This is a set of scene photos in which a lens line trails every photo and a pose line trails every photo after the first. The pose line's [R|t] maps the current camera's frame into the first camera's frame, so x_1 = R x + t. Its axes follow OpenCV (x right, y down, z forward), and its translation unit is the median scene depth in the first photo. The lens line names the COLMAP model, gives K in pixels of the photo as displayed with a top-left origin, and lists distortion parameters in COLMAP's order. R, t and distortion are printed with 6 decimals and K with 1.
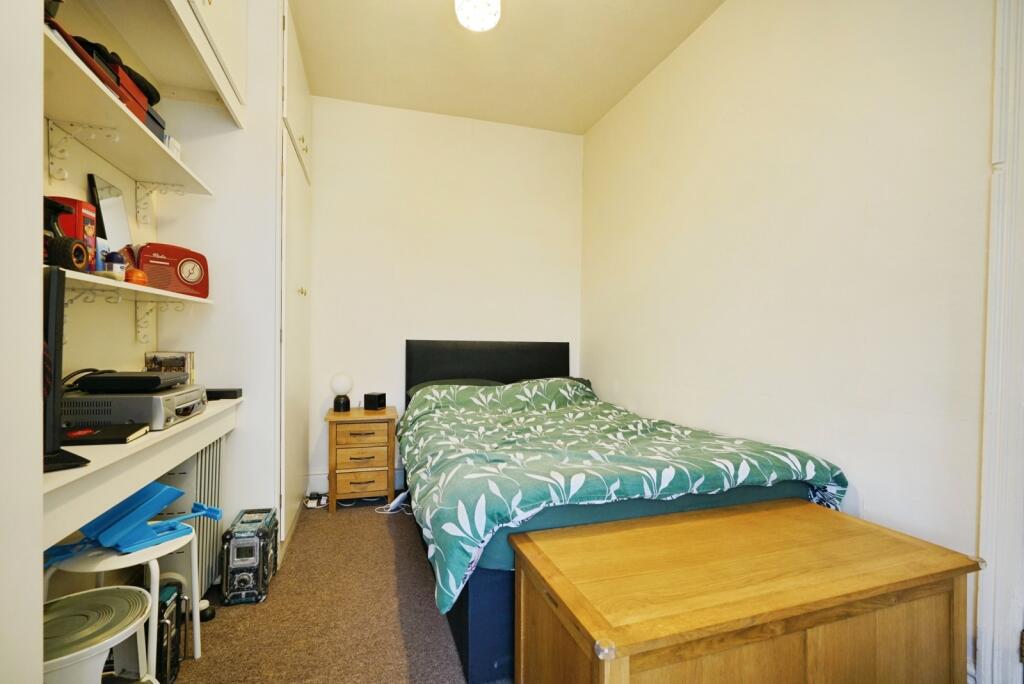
lens RADIAL K [[458.5, 0, 510.9], [0, 458.5, 352.1], [0, 0, 1]] dist [0.000350, 0.000144]
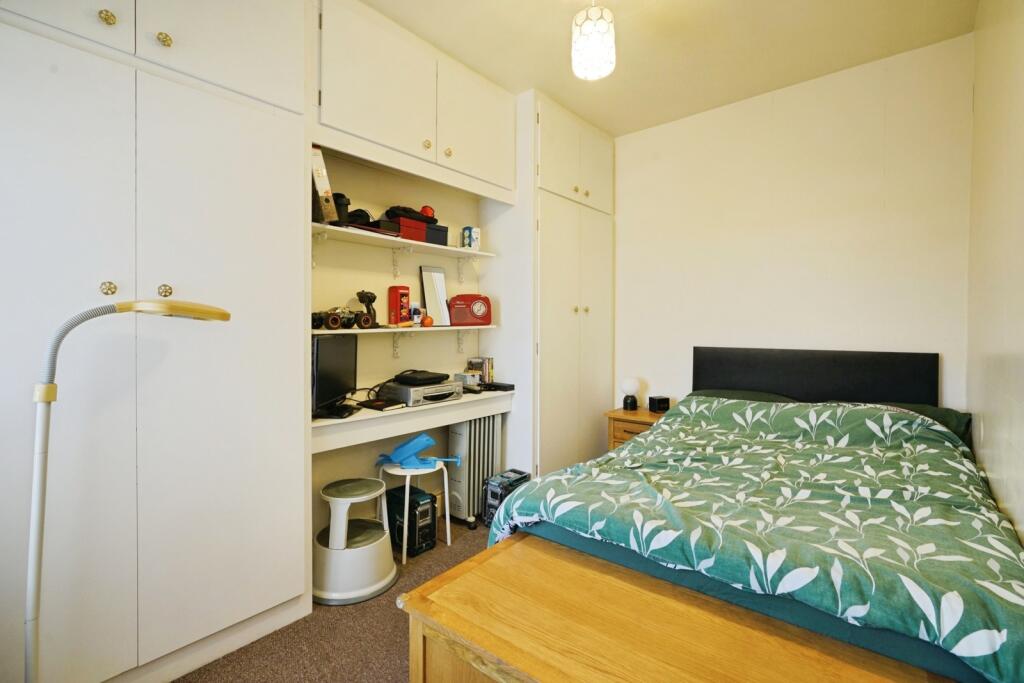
lens RADIAL K [[464.2, 0, 508.2], [0, 464.2, 337.6], [0, 0, 1]] dist [-0.002712, -0.000452]
pose [[0.540083, 0.007739, -0.841576, 0.691830], [-0.007667, 0.999961, 0.004275, -0.081937], [0.841577, 0.004143, 0.540121, 0.212763]]
